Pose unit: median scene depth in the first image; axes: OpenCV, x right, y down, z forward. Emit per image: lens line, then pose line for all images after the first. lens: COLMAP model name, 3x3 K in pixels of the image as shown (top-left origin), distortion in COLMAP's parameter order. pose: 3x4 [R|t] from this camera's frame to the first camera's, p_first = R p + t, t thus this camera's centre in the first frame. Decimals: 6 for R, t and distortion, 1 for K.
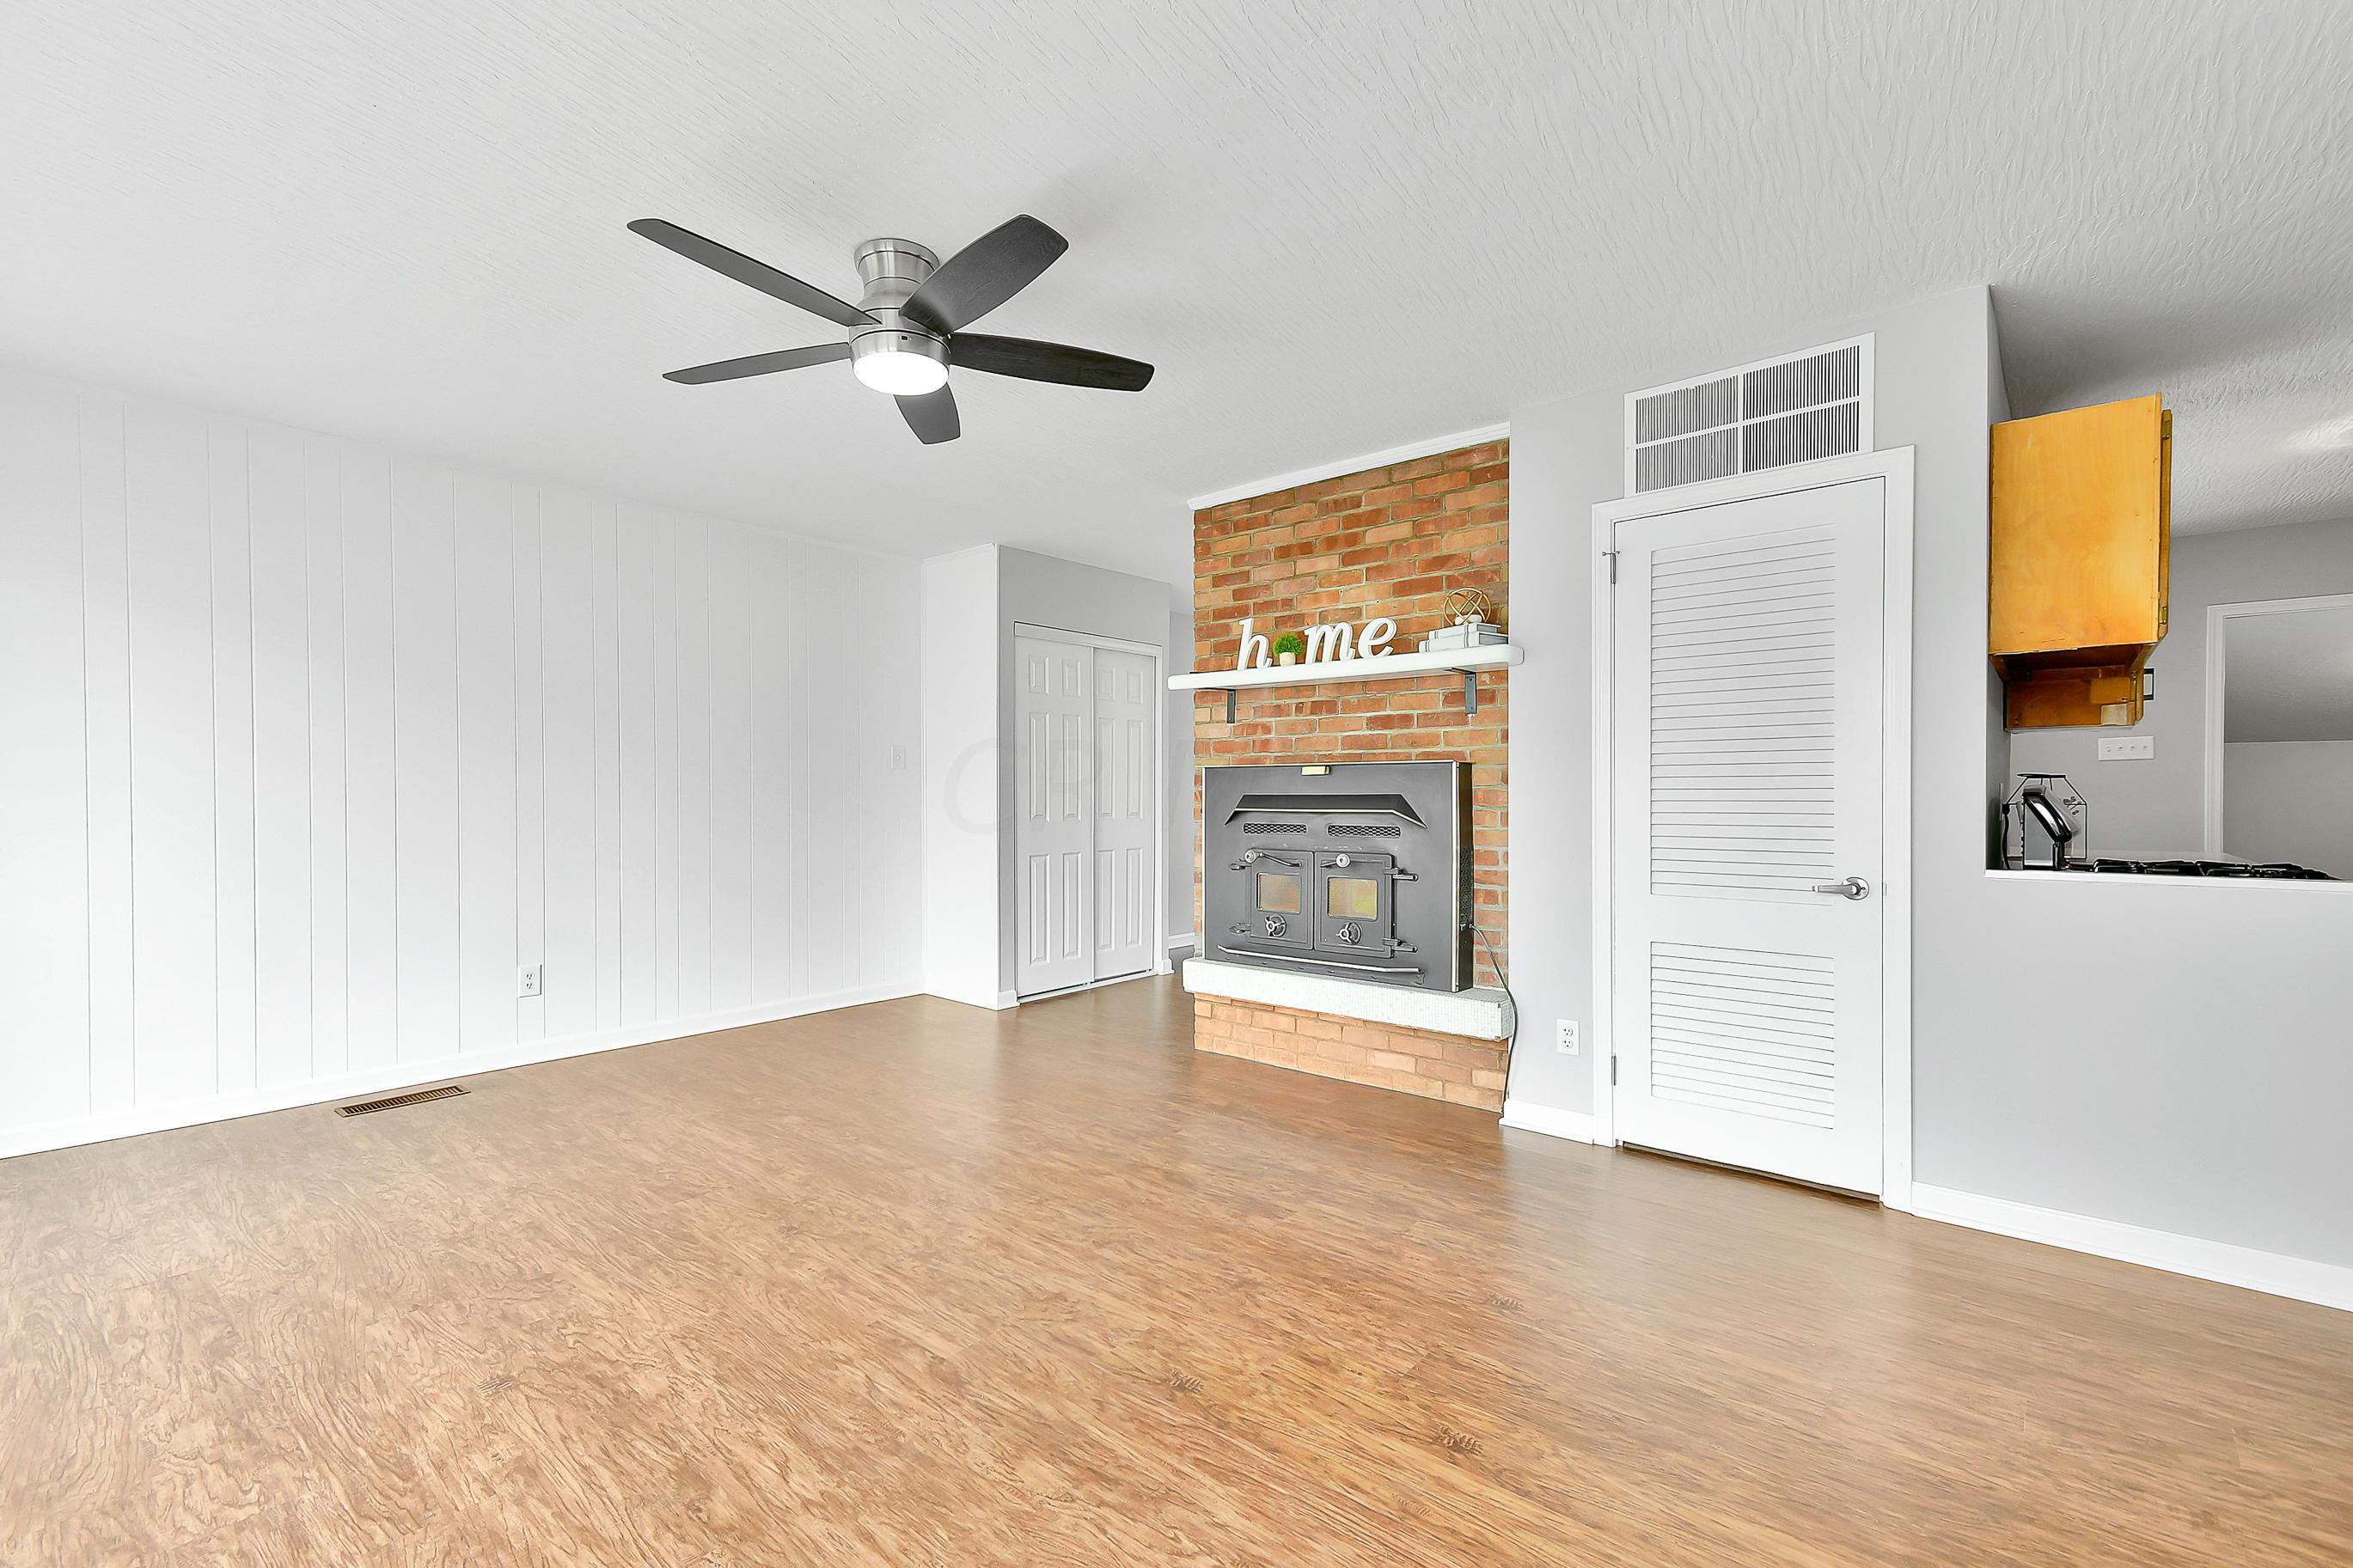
lens RADIAL K [[1038.2, 0, 1164.3], [0, 1038.2, 816.9], [0, 0, 1]] dist [0.026603, -0.005037]
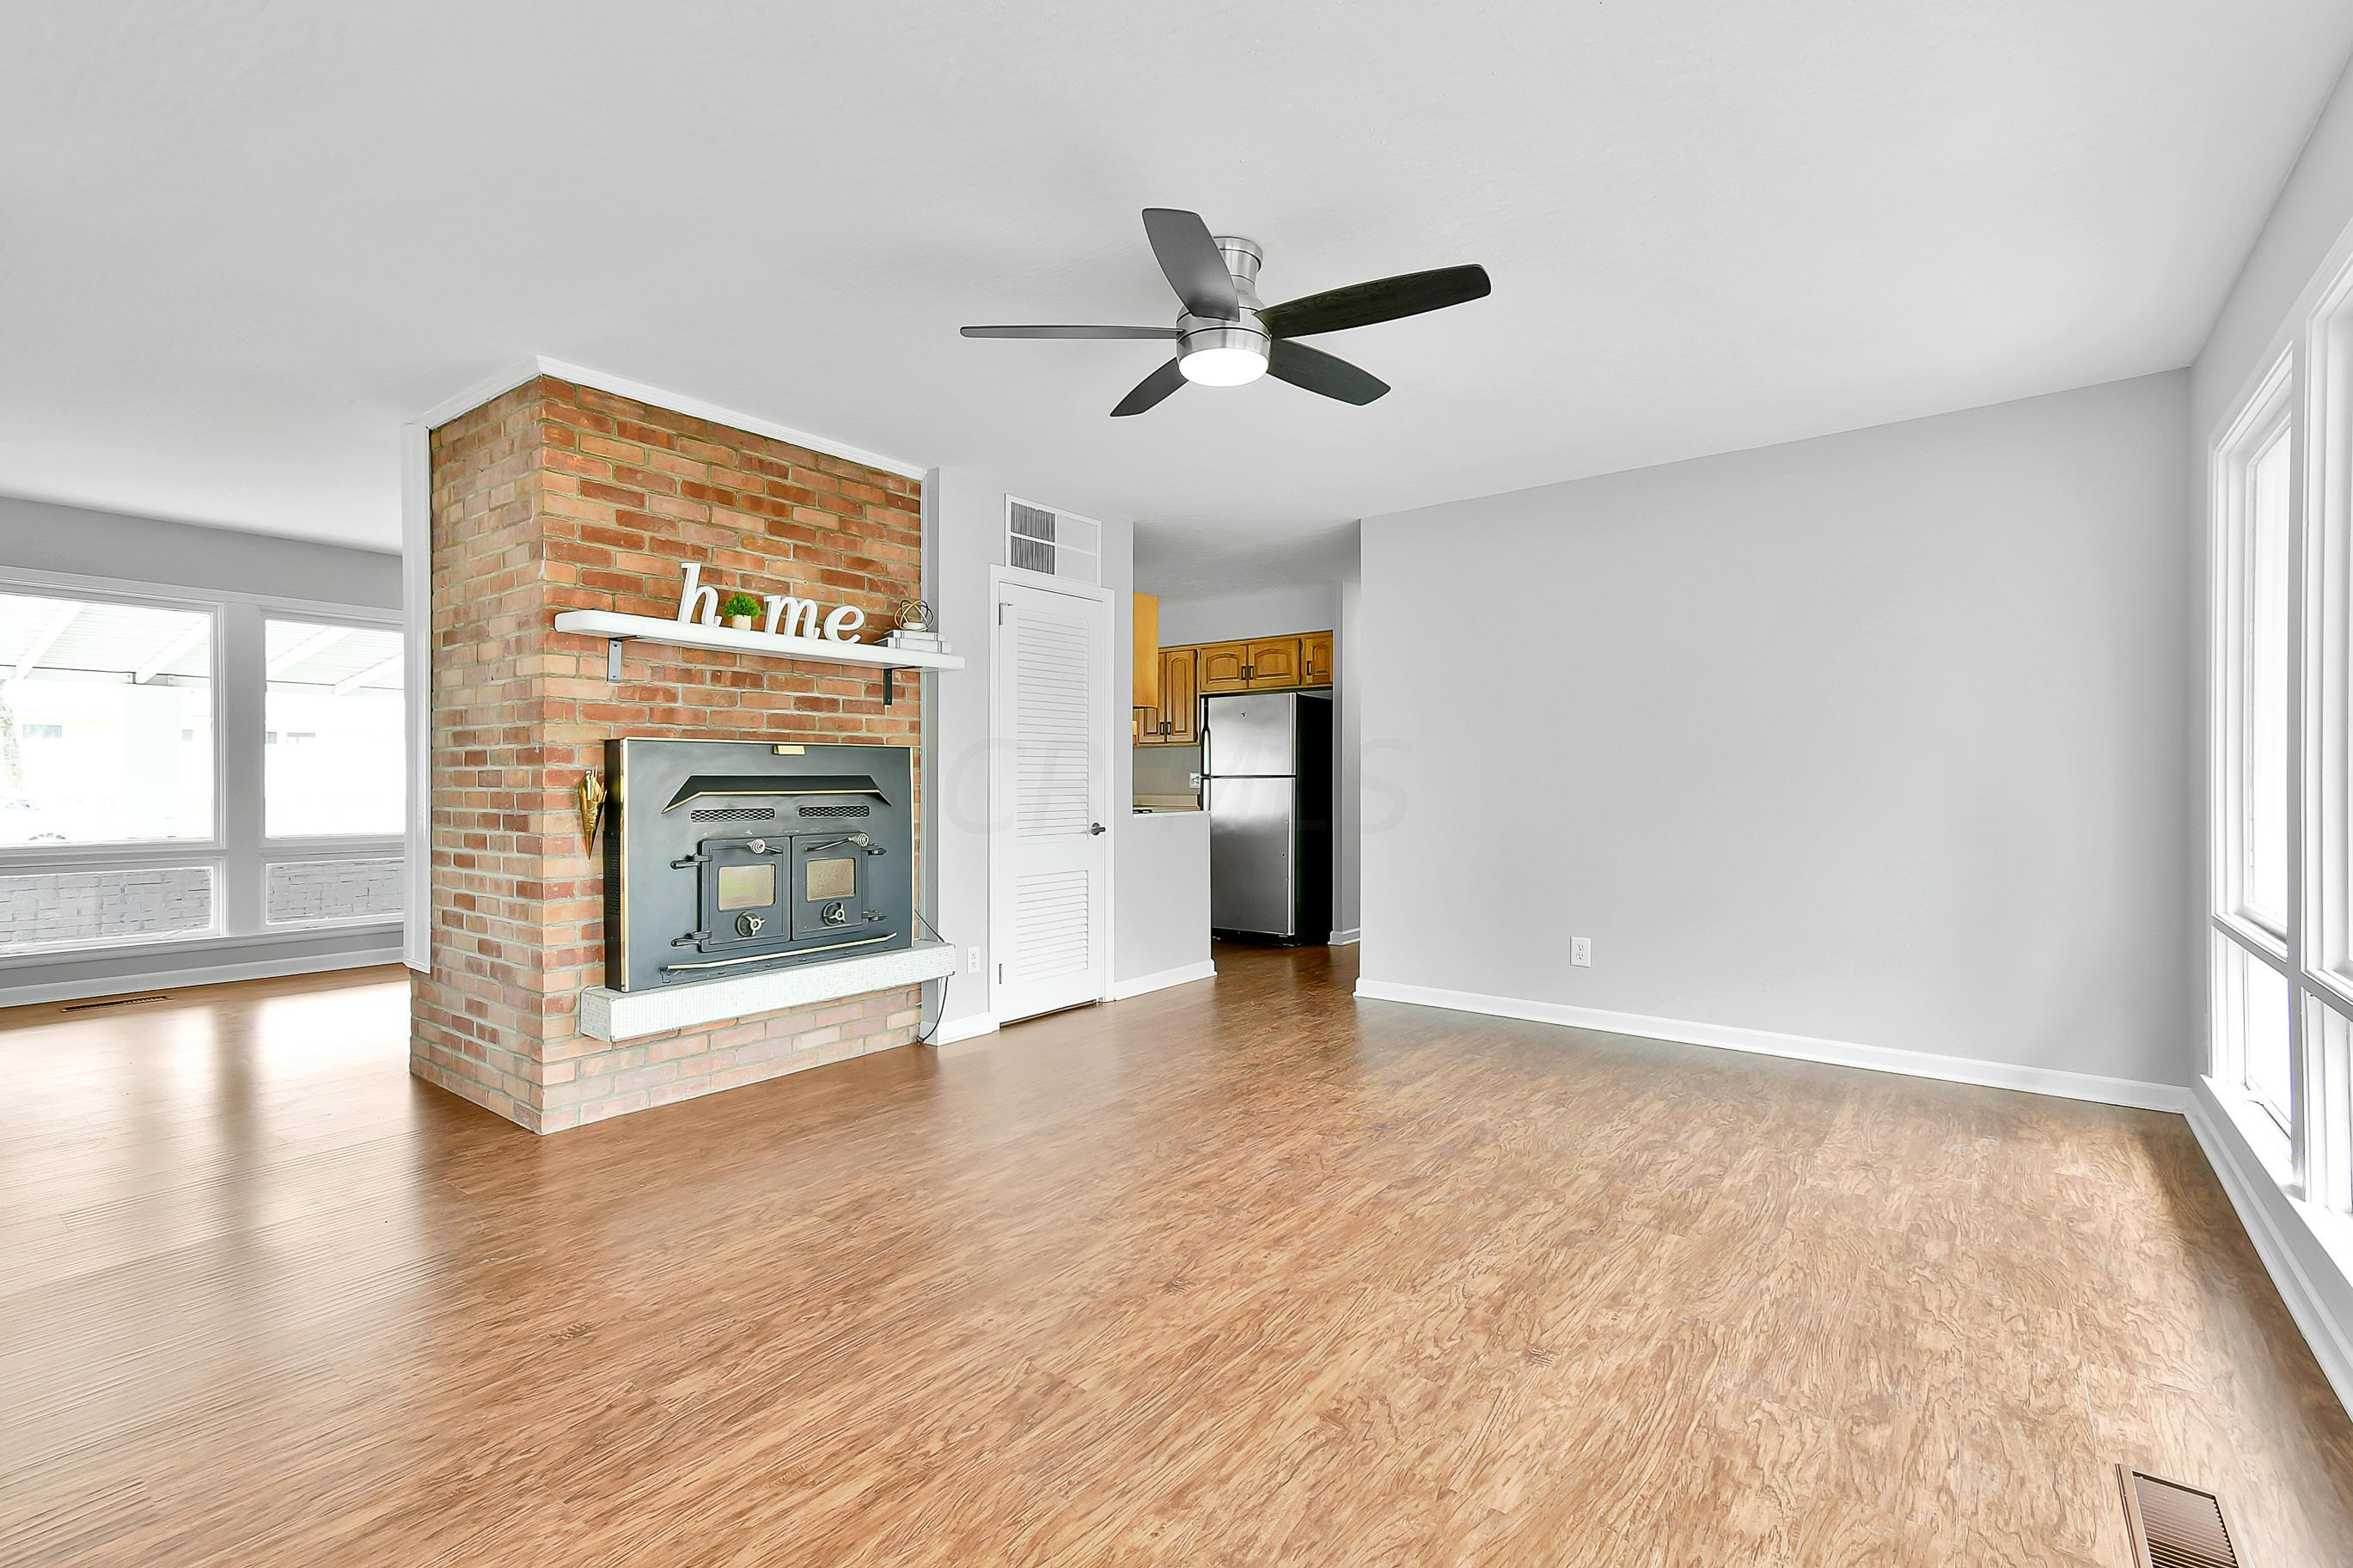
lens RADIAL K [[1038.2, 0, 1170.5], [0, 1038.2, 801.7], [0, 0, 1]] dist [0.026603, -0.005037]
pose [[-0.050123, -0.021378, 0.998514, -1.052323], [0.023681, 0.999464, 0.022587, -0.014162], [-0.998462, 0.024778, -0.049590, 0.911757]]
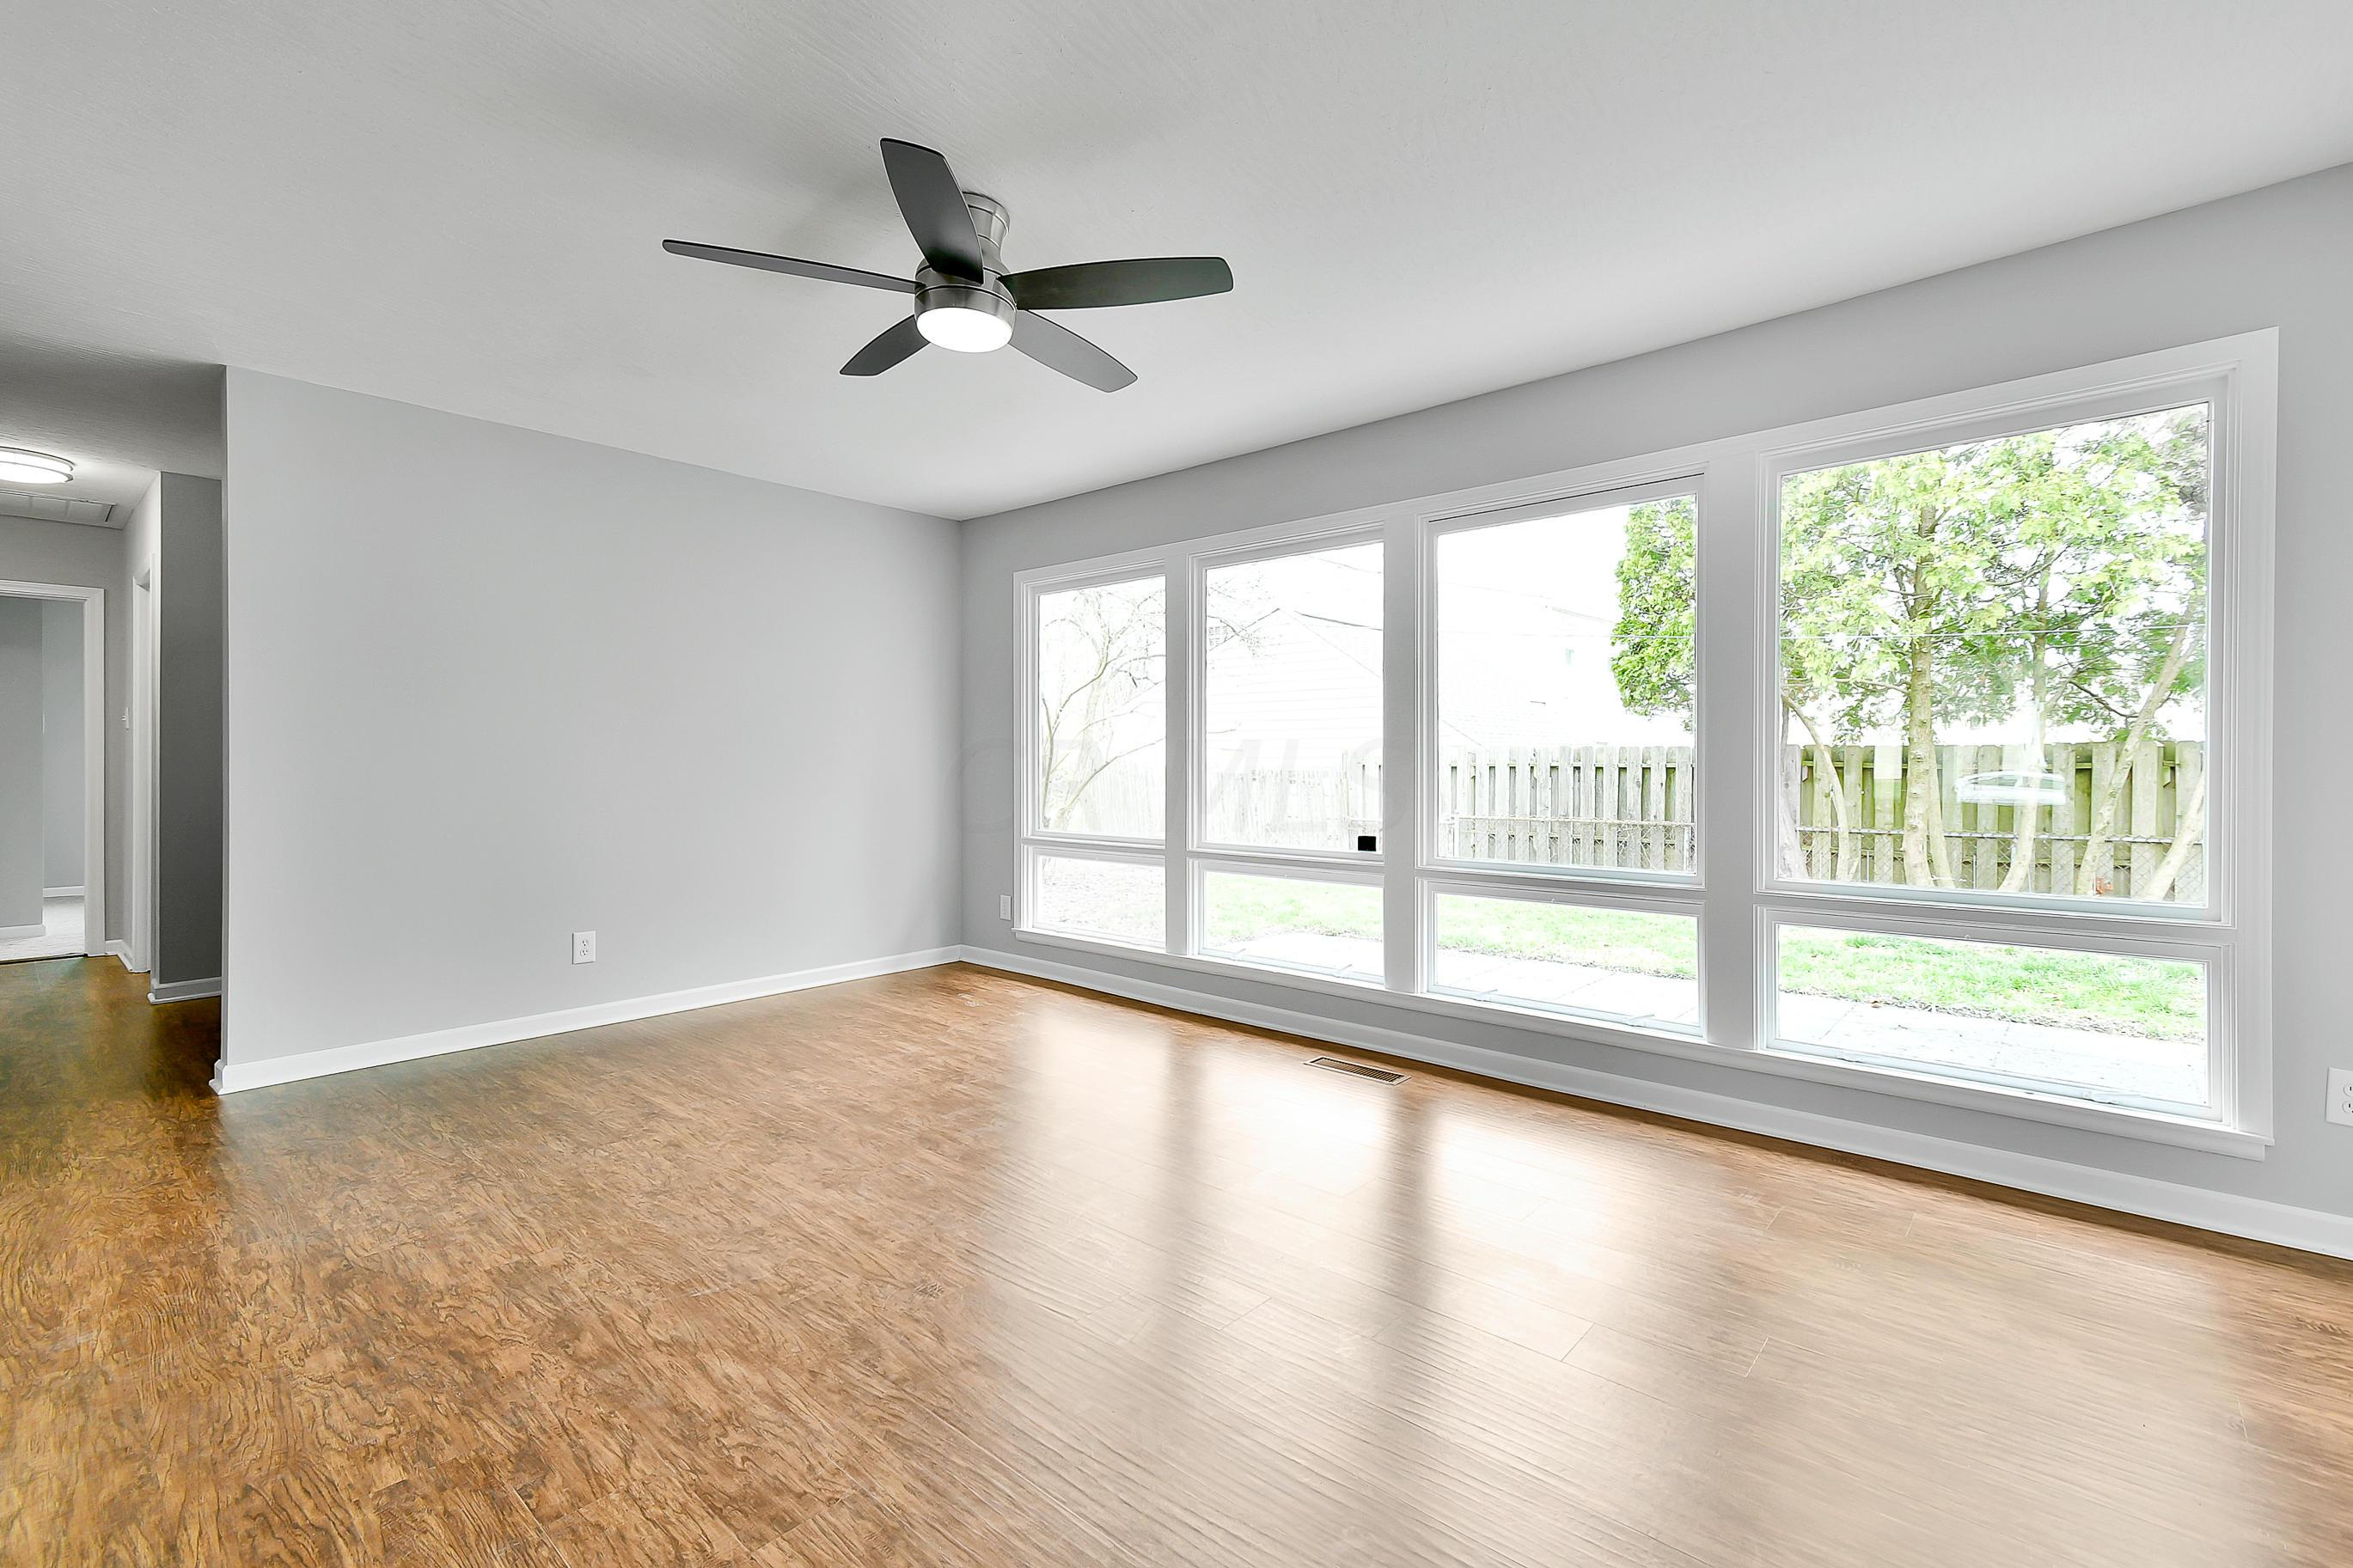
lens RADIAL K [[1038.2, 0, 1155.8], [0, 1038.2, 785.6], [0, 0, 1]] dist [0.026603, -0.005037]
pose [[-0.999736, -0.000430, 0.022986, -0.378379], [0.000679, 0.998836, 0.048231, -0.034458], [-0.022980, 0.048234, -0.998572, 1.634118]]
